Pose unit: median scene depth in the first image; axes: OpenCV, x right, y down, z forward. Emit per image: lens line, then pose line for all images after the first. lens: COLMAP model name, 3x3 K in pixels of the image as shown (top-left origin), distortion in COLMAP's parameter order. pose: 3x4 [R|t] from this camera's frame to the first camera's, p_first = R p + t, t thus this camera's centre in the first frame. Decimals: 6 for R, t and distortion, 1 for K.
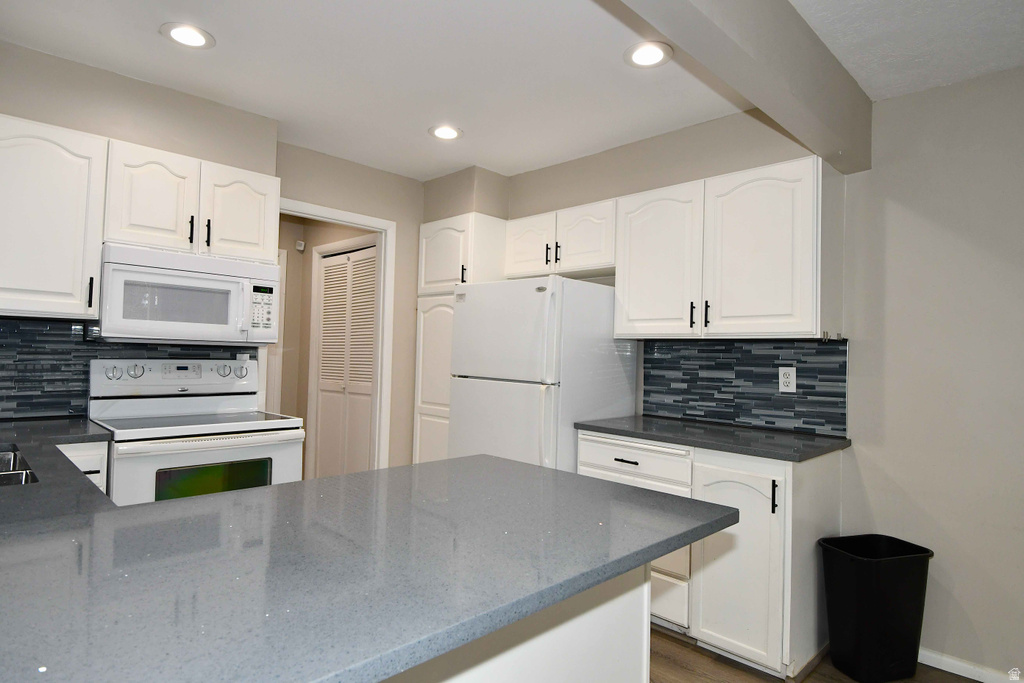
lens RADIAL K [[571.5, 0, 512.0], [0, 571.5, 341.5], [0, 0, 1]] dist [-0.000573, -0.000713]
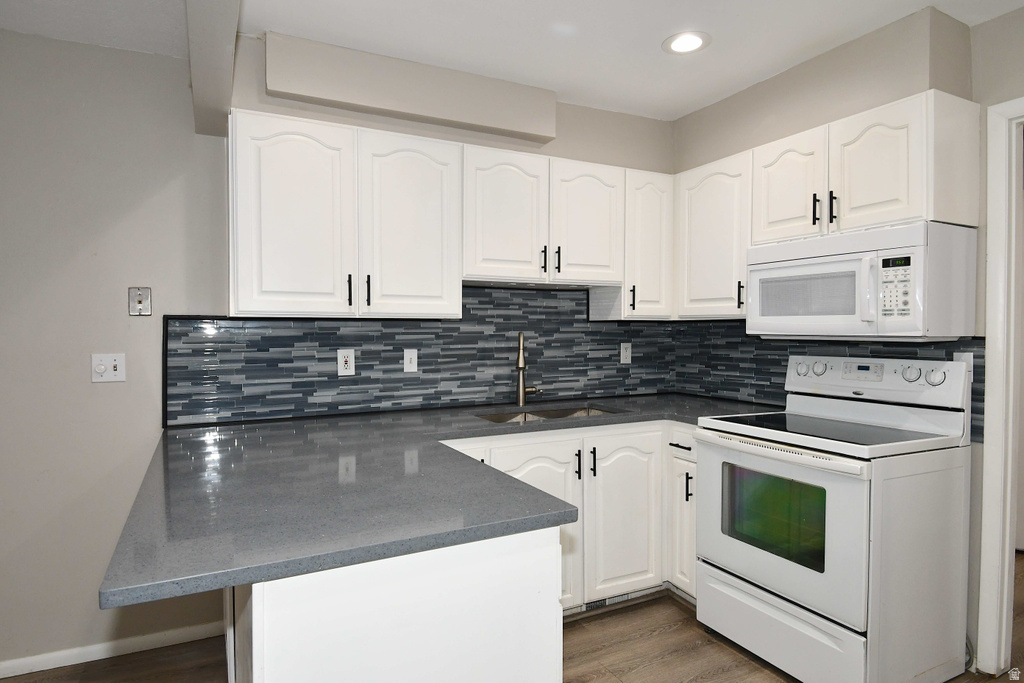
lens RADIAL K [[581.2, 0, 512.0], [0, 581.2, 341.5], [0, 0, 1]] dist [0.003274, -0.017884]
pose [[-0.310891, -0.005868, -0.950427, 0.411521], [0.013456, 0.999854, -0.010575, 0.009744], [0.950350, -0.016077, -0.310767, 0.790783]]
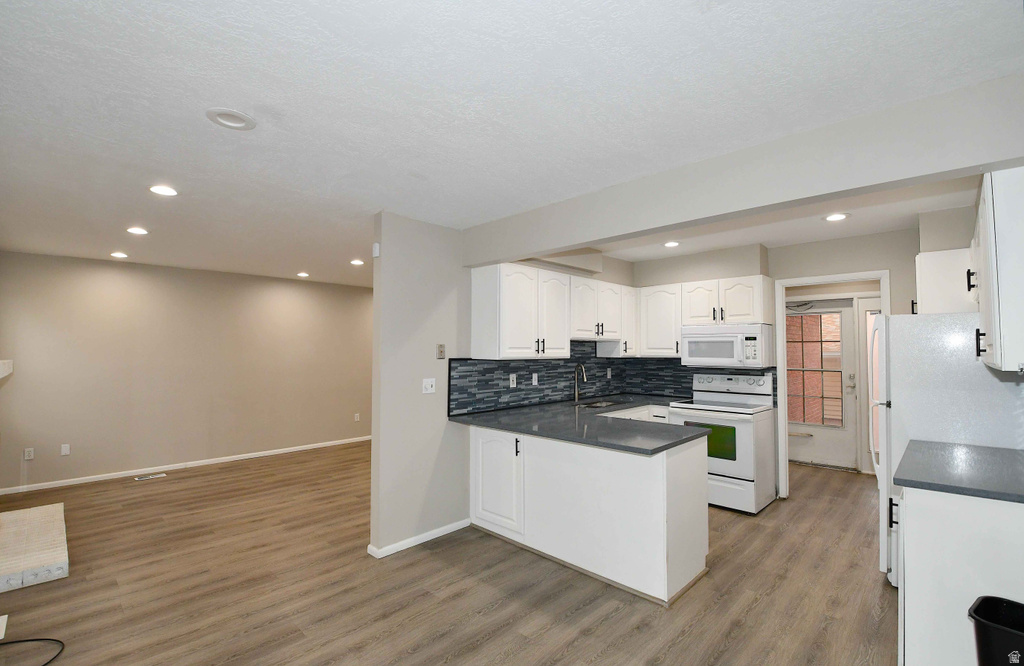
lens RADIAL K [[457.6, 0, 504.7], [0, 457.6, 329.1], [0, 0, 1]] dist [0.013967, -0.027450]
pose [[0.013654, -0.070861, -0.997393, 1.076743], [0.019290, 0.997319, -0.070592, -0.032551], [0.999721, -0.018276, 0.014984, 0.181923]]
